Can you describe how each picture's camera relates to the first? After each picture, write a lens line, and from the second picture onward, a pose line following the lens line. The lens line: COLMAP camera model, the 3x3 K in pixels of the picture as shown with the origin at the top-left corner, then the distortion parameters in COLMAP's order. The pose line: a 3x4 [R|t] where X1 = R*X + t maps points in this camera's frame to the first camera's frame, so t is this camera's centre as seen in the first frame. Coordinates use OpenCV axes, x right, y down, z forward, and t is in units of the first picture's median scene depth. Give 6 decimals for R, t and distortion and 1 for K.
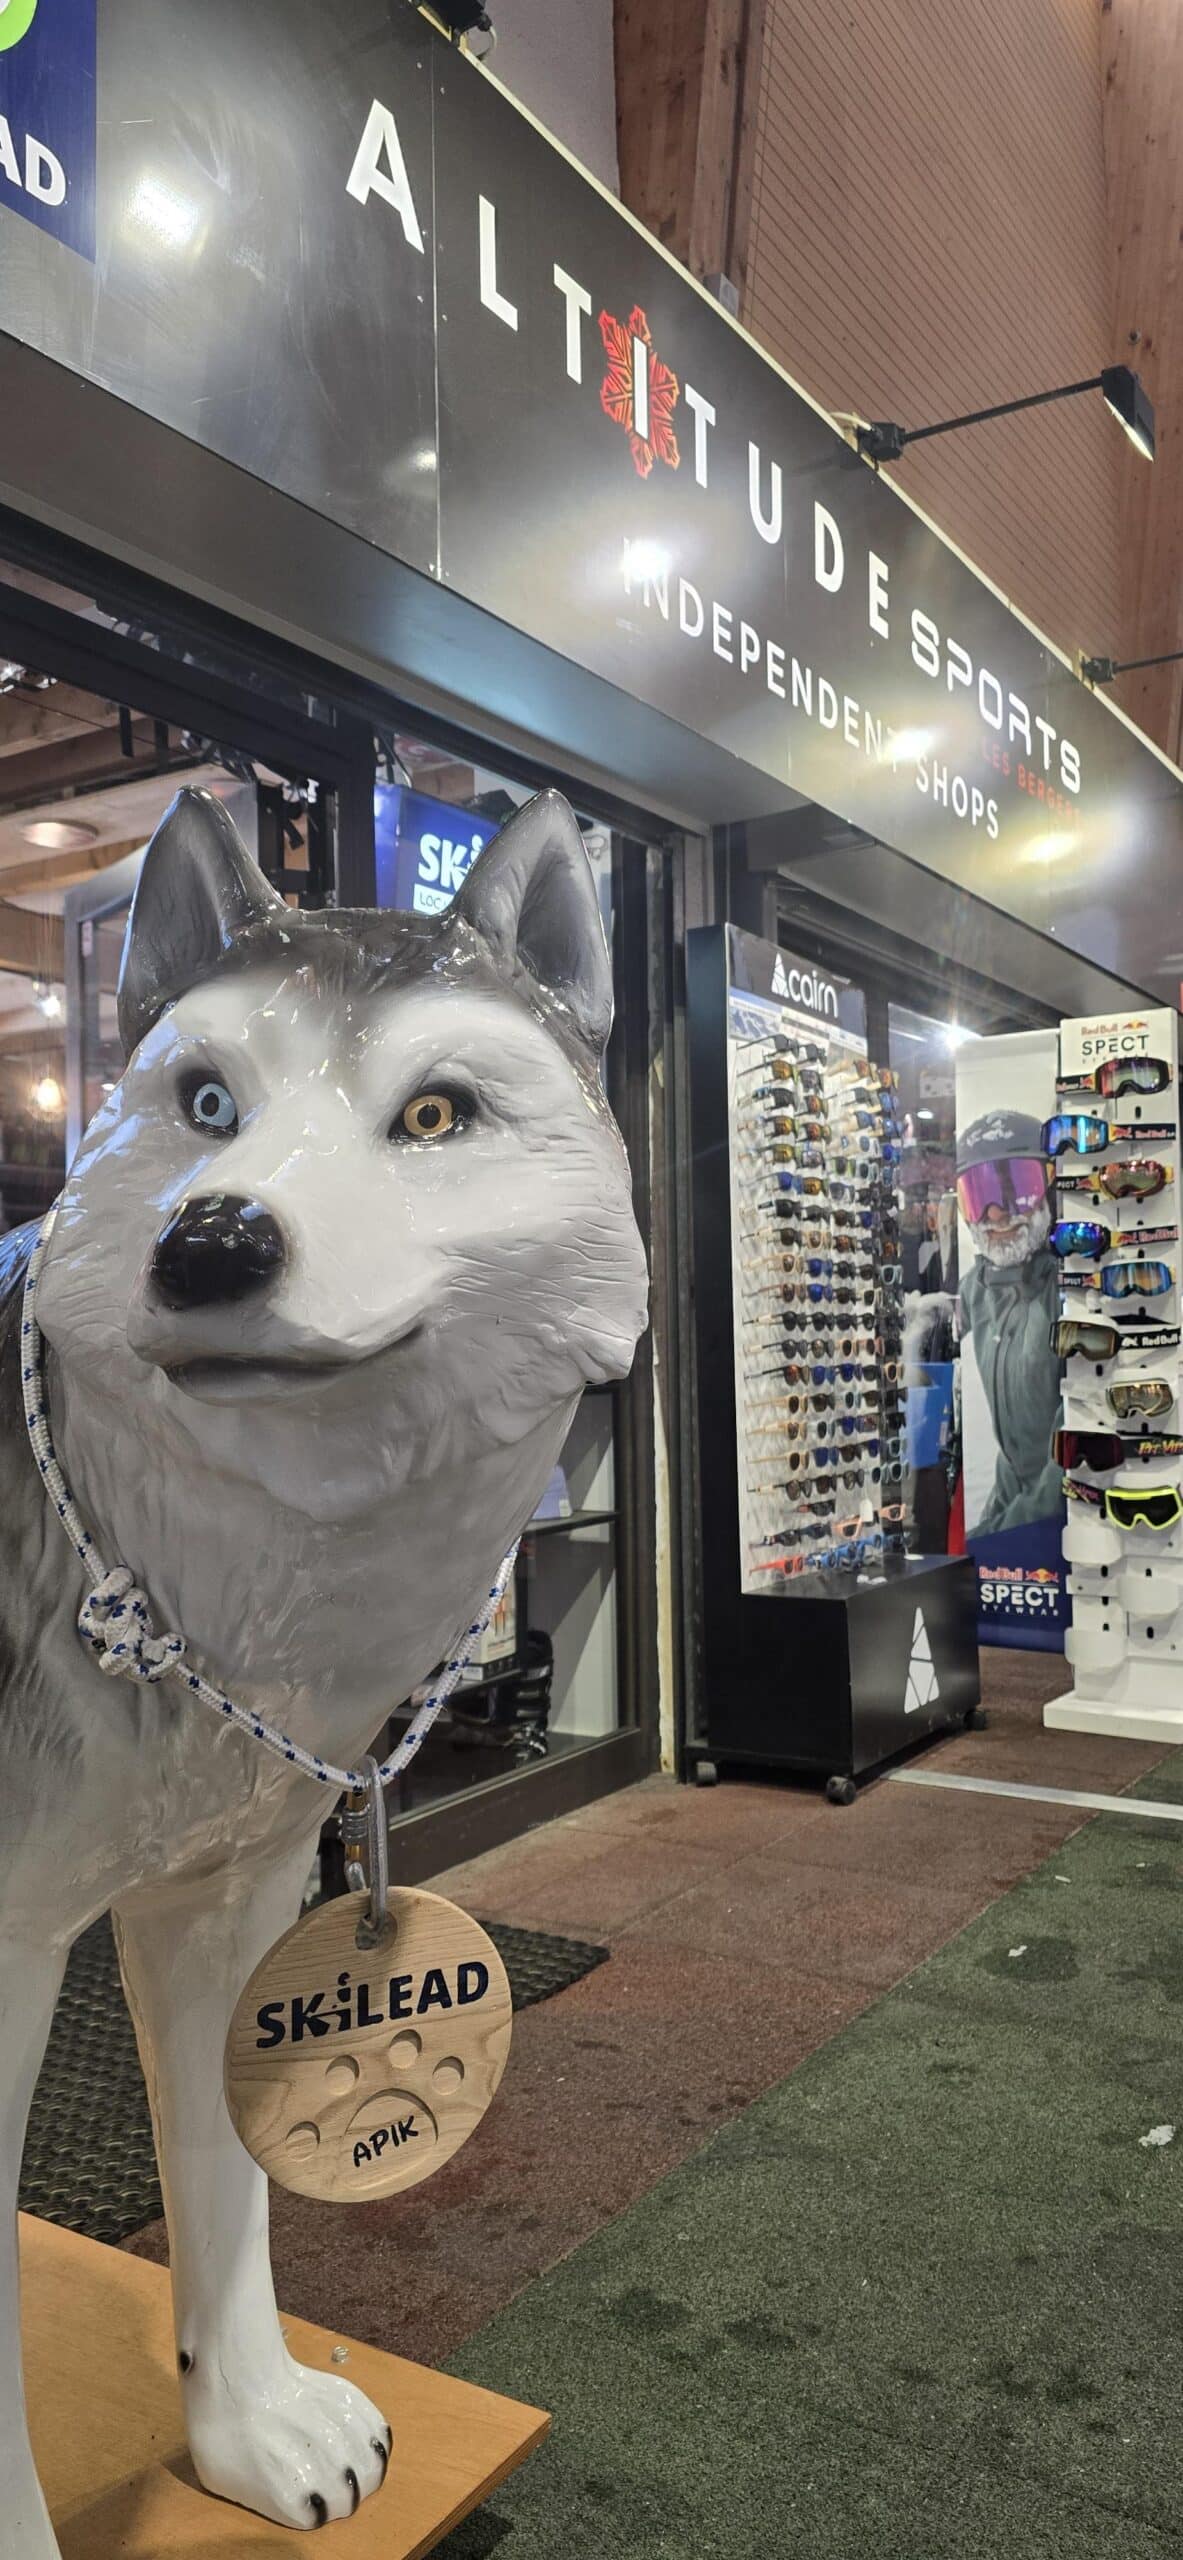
lens RADIAL K [[1713.7, 0, 608.2], [0, 1713.7, 1273.0], [0, 0, 1]] dist [0.089074, -0.093402]
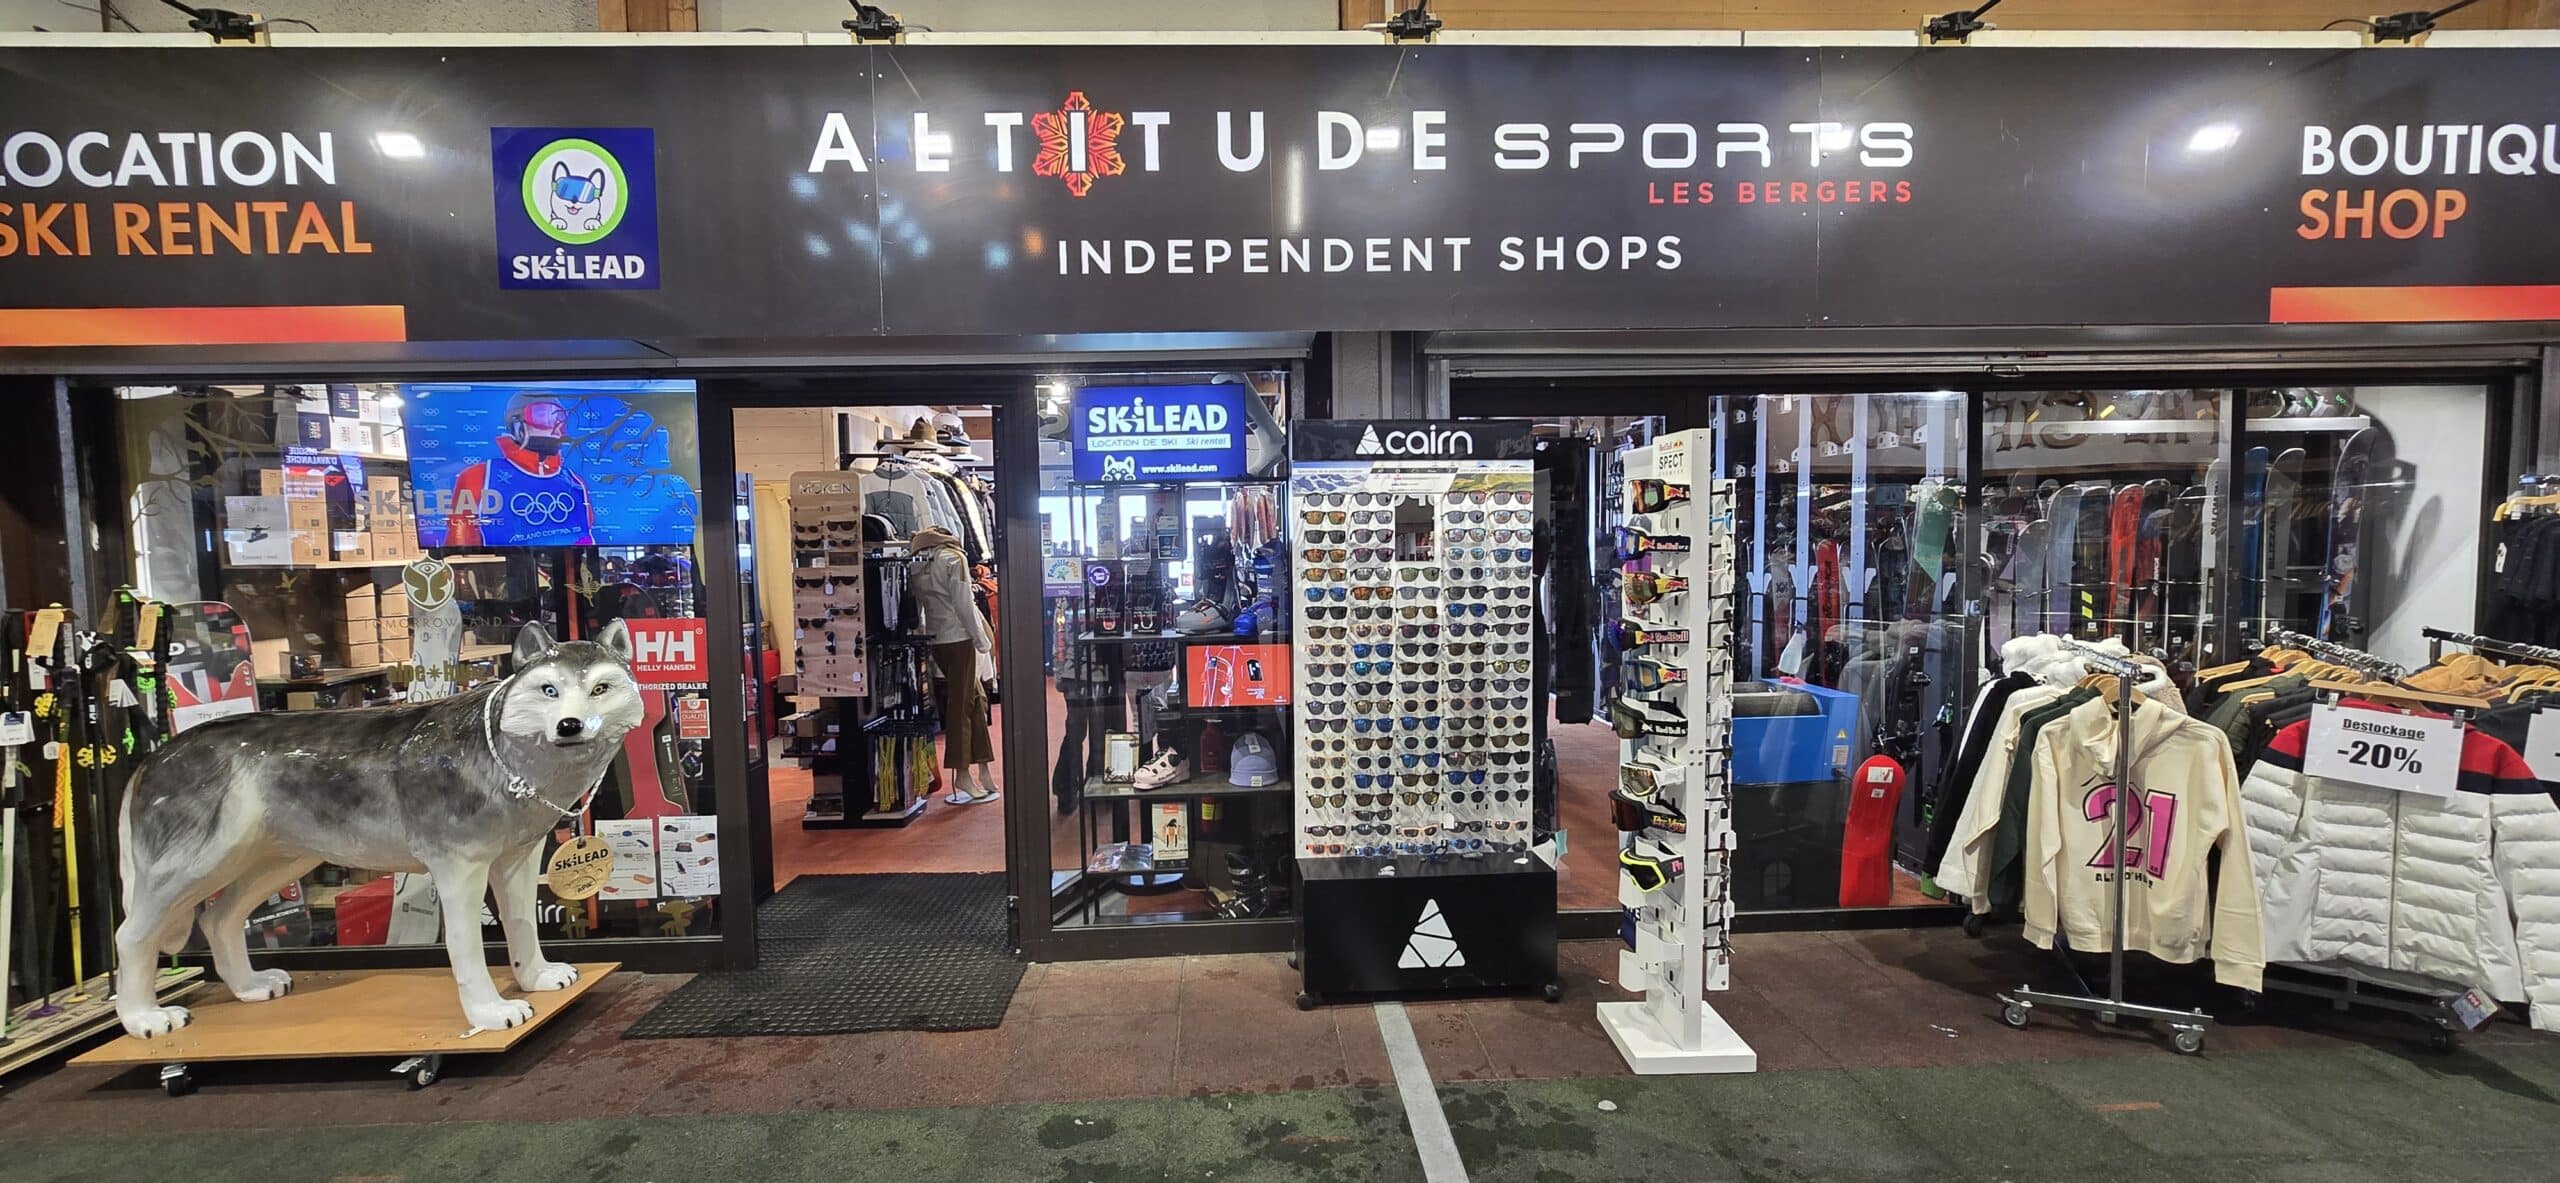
lens RADIAL K [[1040.0, 0, 1279.1], [0, 1040.0, 600.7], [0, 0, 1]] dist [-0.002718, 0.000072]
pose [[0.567960, 0.058541, -0.820971, 0.790479], [0.040458, 0.994276, 0.098888, -0.132931], [0.822061, -0.089379, 0.562341, 0.457284]]
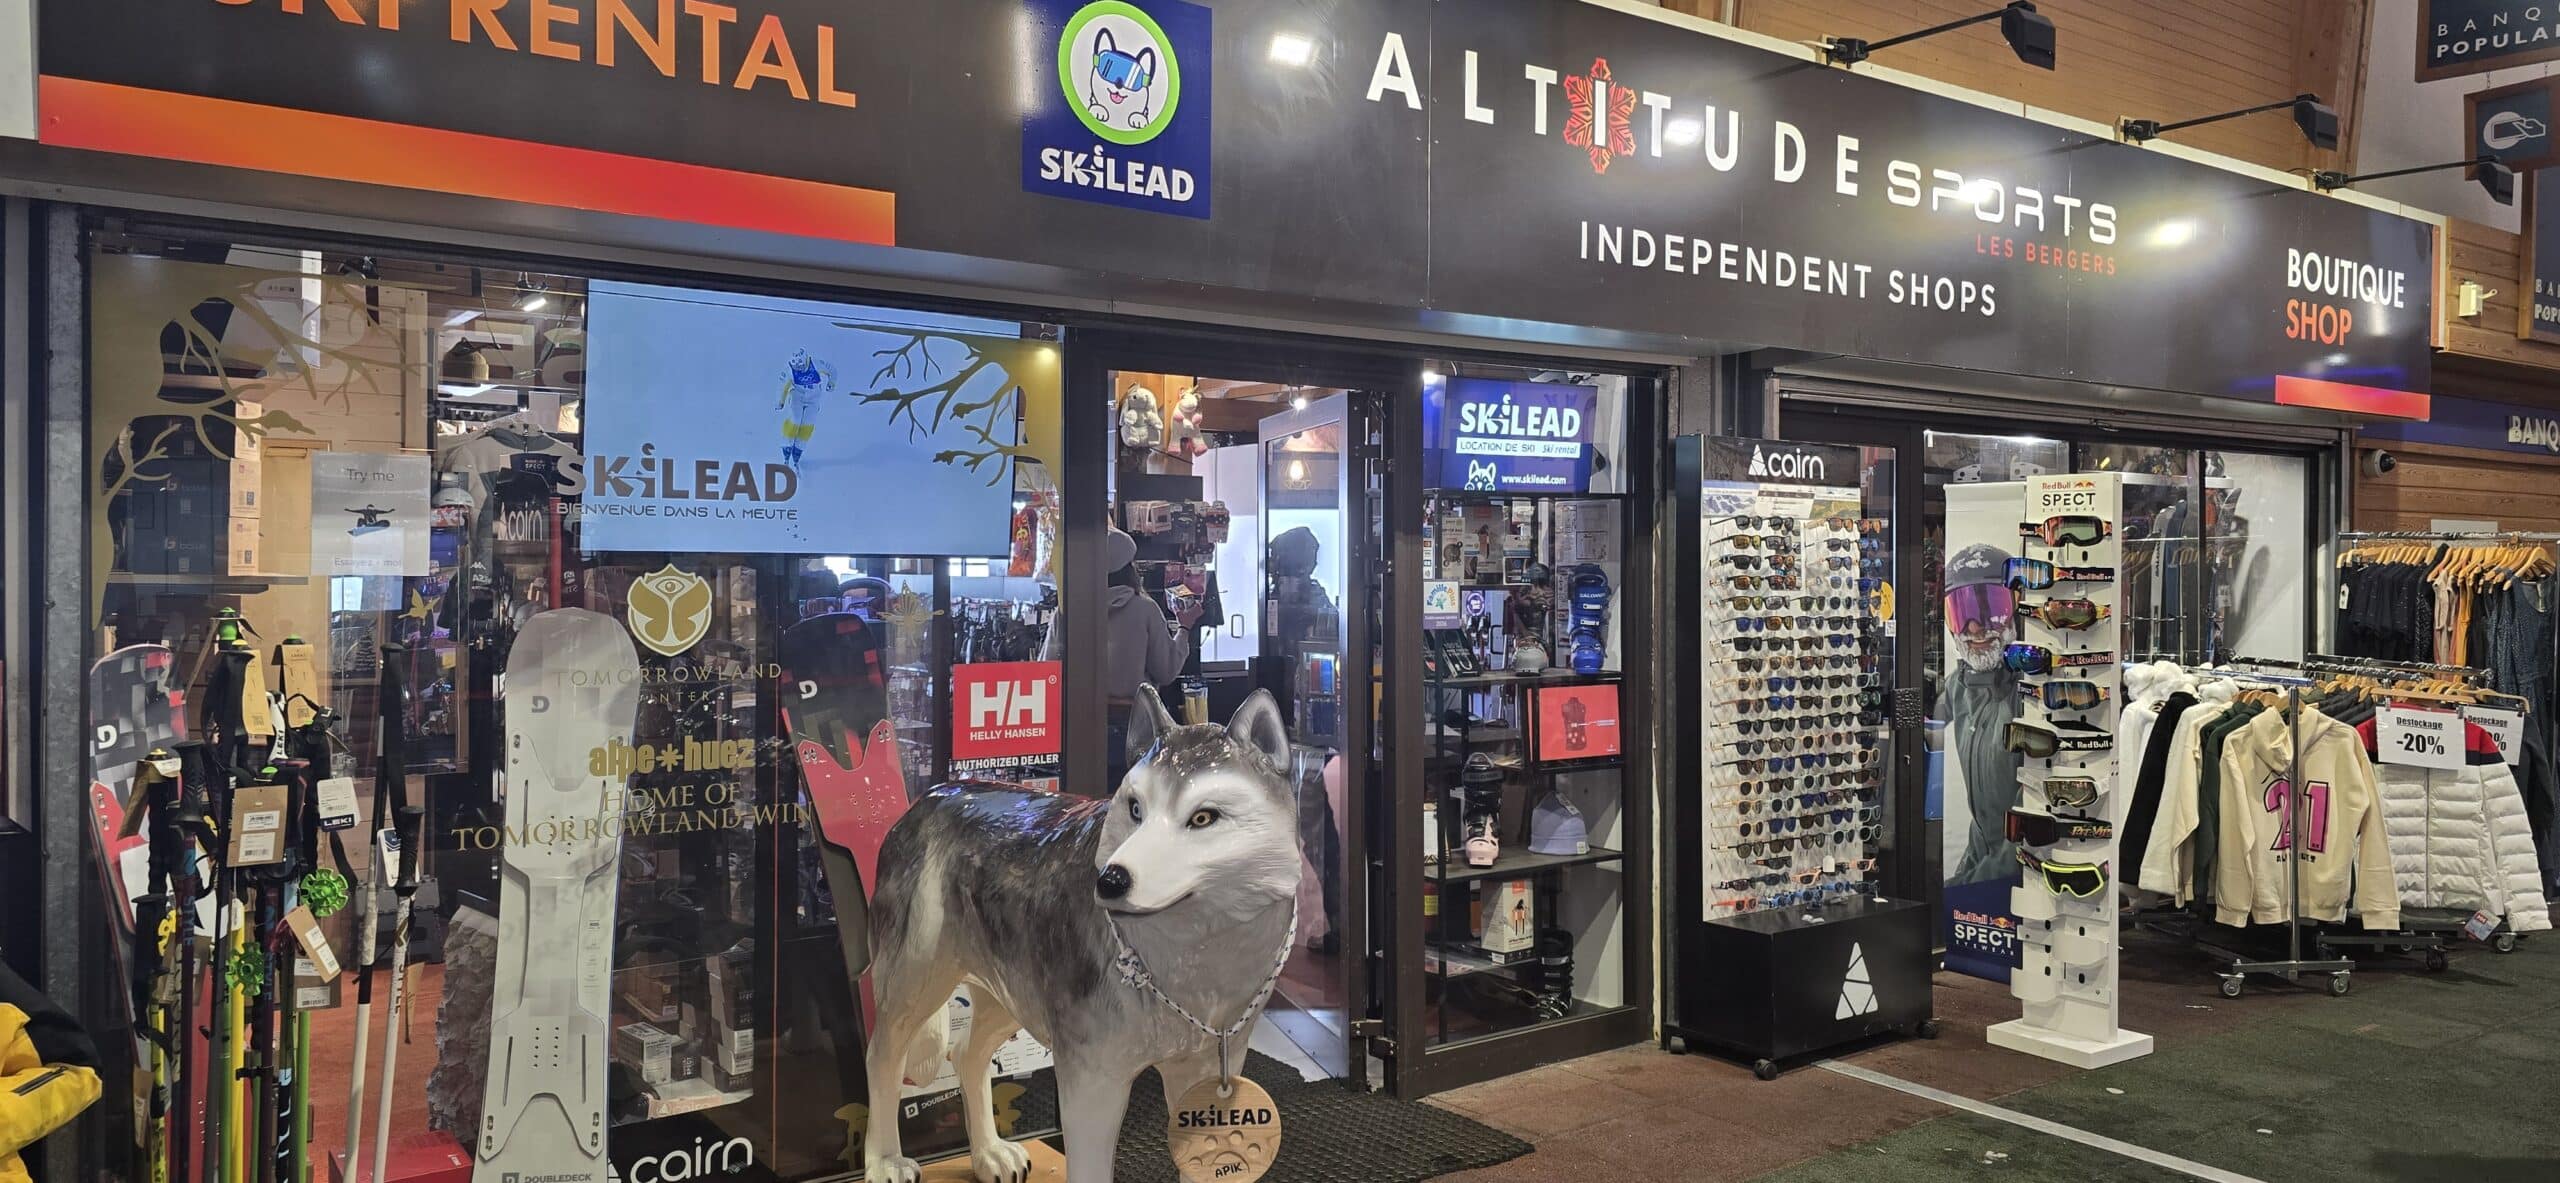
lens RADIAL K [[1713.7, 0, 1267.5], [0, 1713.7, 575.9], [0, 0, 1]] dist [0.089074, -0.093402]
pose [[0.926528, 0.020526, -0.375666, 0.258707], [-0.002204, 0.998790, 0.049137, -0.153104], [0.376220, -0.044699, 0.925452, -0.394048]]
